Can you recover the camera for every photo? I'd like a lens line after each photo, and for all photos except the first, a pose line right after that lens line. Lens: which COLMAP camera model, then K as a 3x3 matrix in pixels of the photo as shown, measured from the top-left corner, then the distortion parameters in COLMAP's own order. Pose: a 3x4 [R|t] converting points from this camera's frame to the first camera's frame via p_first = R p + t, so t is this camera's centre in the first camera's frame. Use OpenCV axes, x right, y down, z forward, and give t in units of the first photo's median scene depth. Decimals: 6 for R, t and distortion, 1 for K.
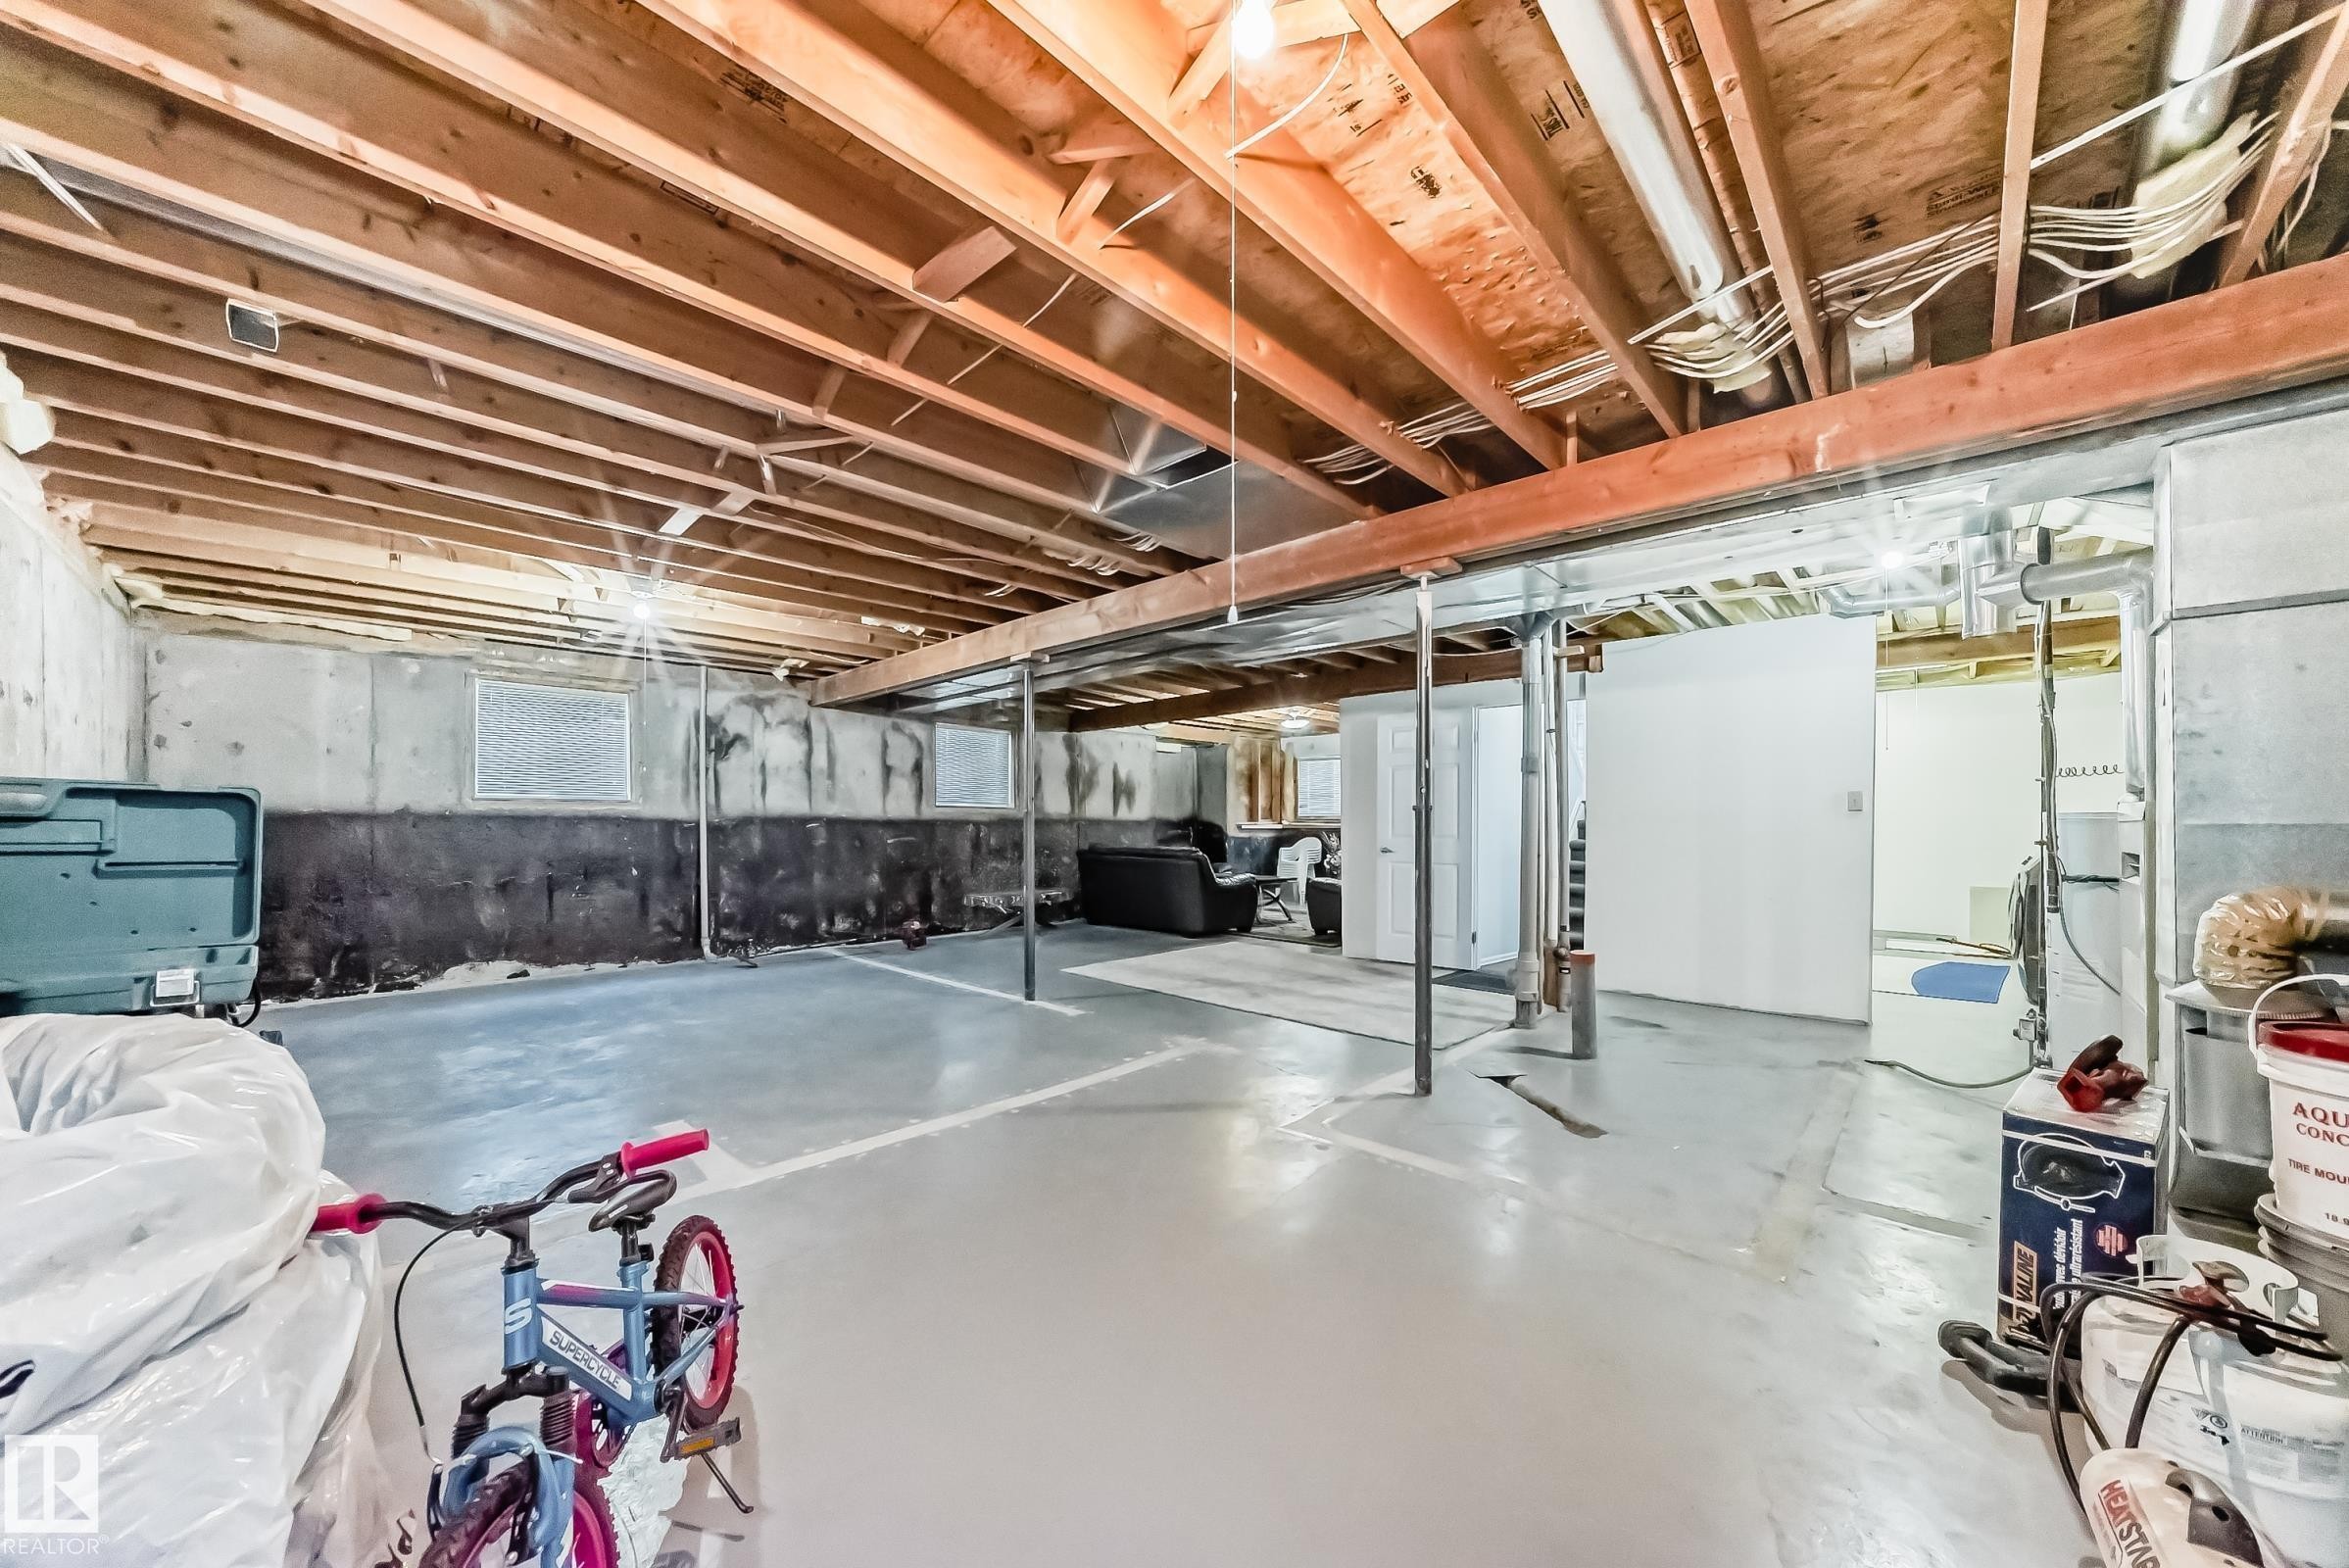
lens RADIAL K [[827.6, 0, 1183.5], [0, 827.6, 804.5], [0, 0, 1]] dist [-0.031017, 0.007144]
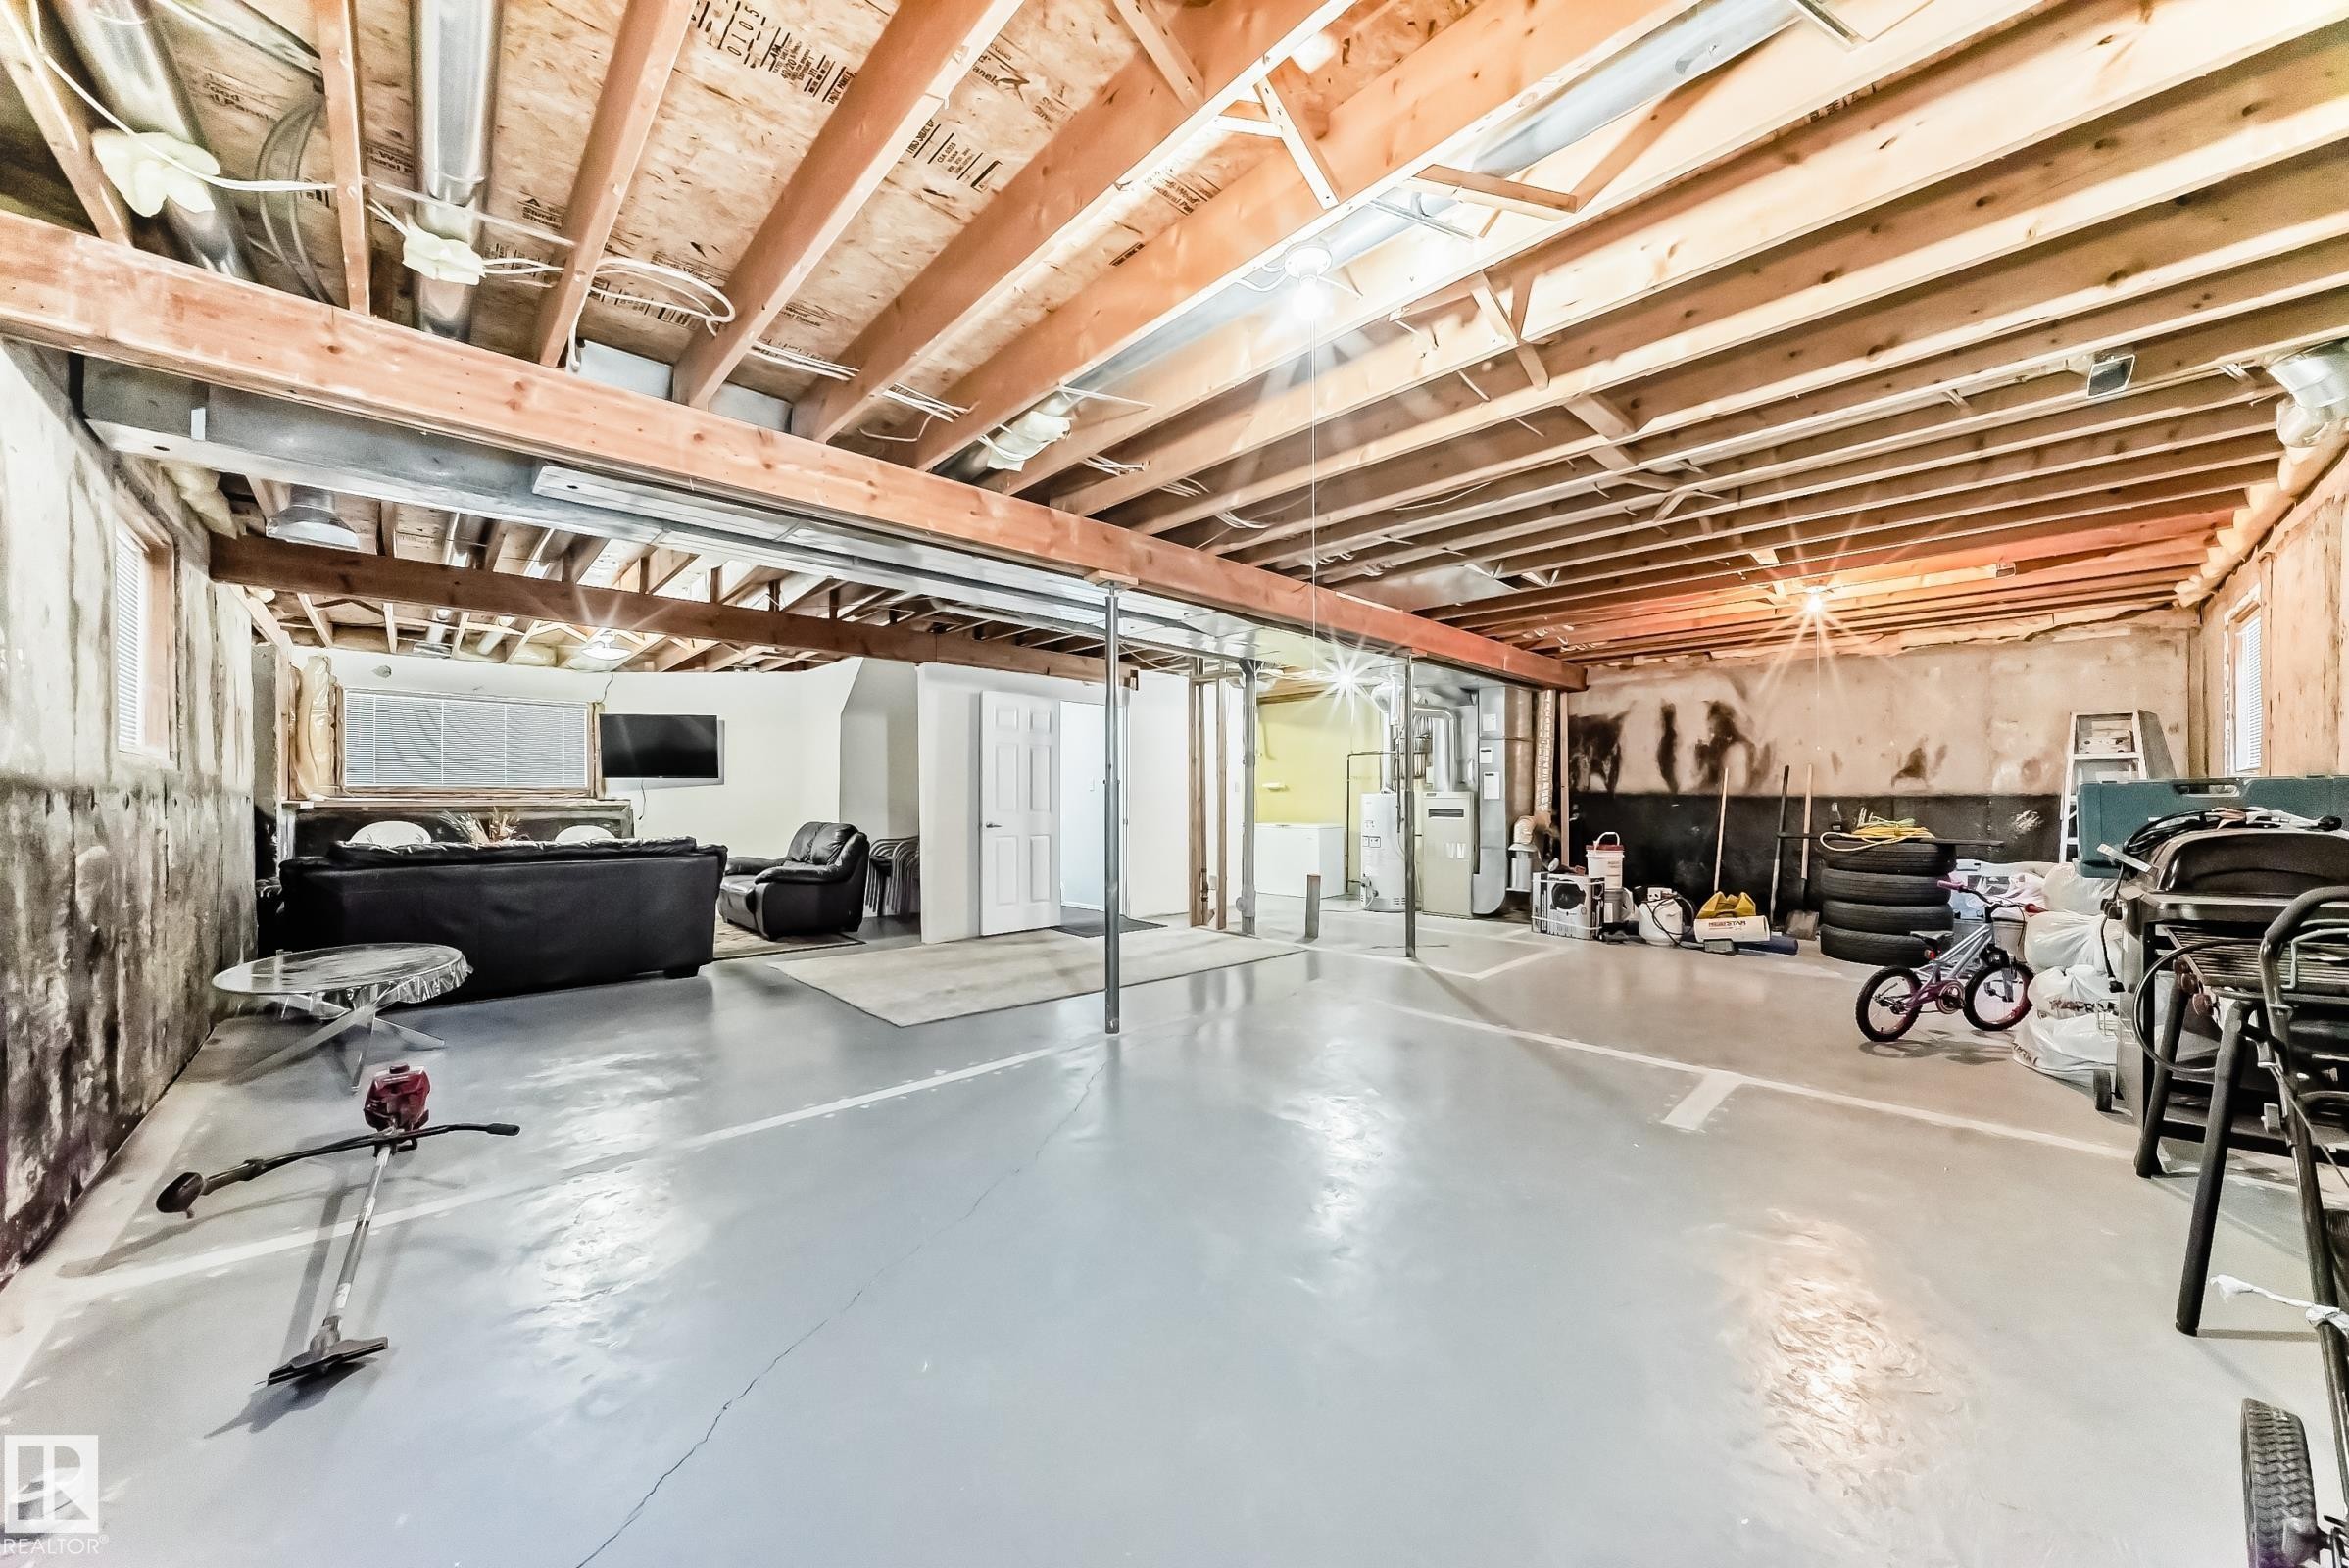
lens RADIAL K [[827.6, 0, 1183.5], [0, 827.6, 804.5], [0, 0, 1]] dist [-0.031017, 0.007144]
pose [[0.055085, -0.004829, 0.998470, -1.429468], [-0.023942, 0.999694, 0.006156, 0.033725], [-0.998195, -0.024245, 0.054952, 1.368932]]
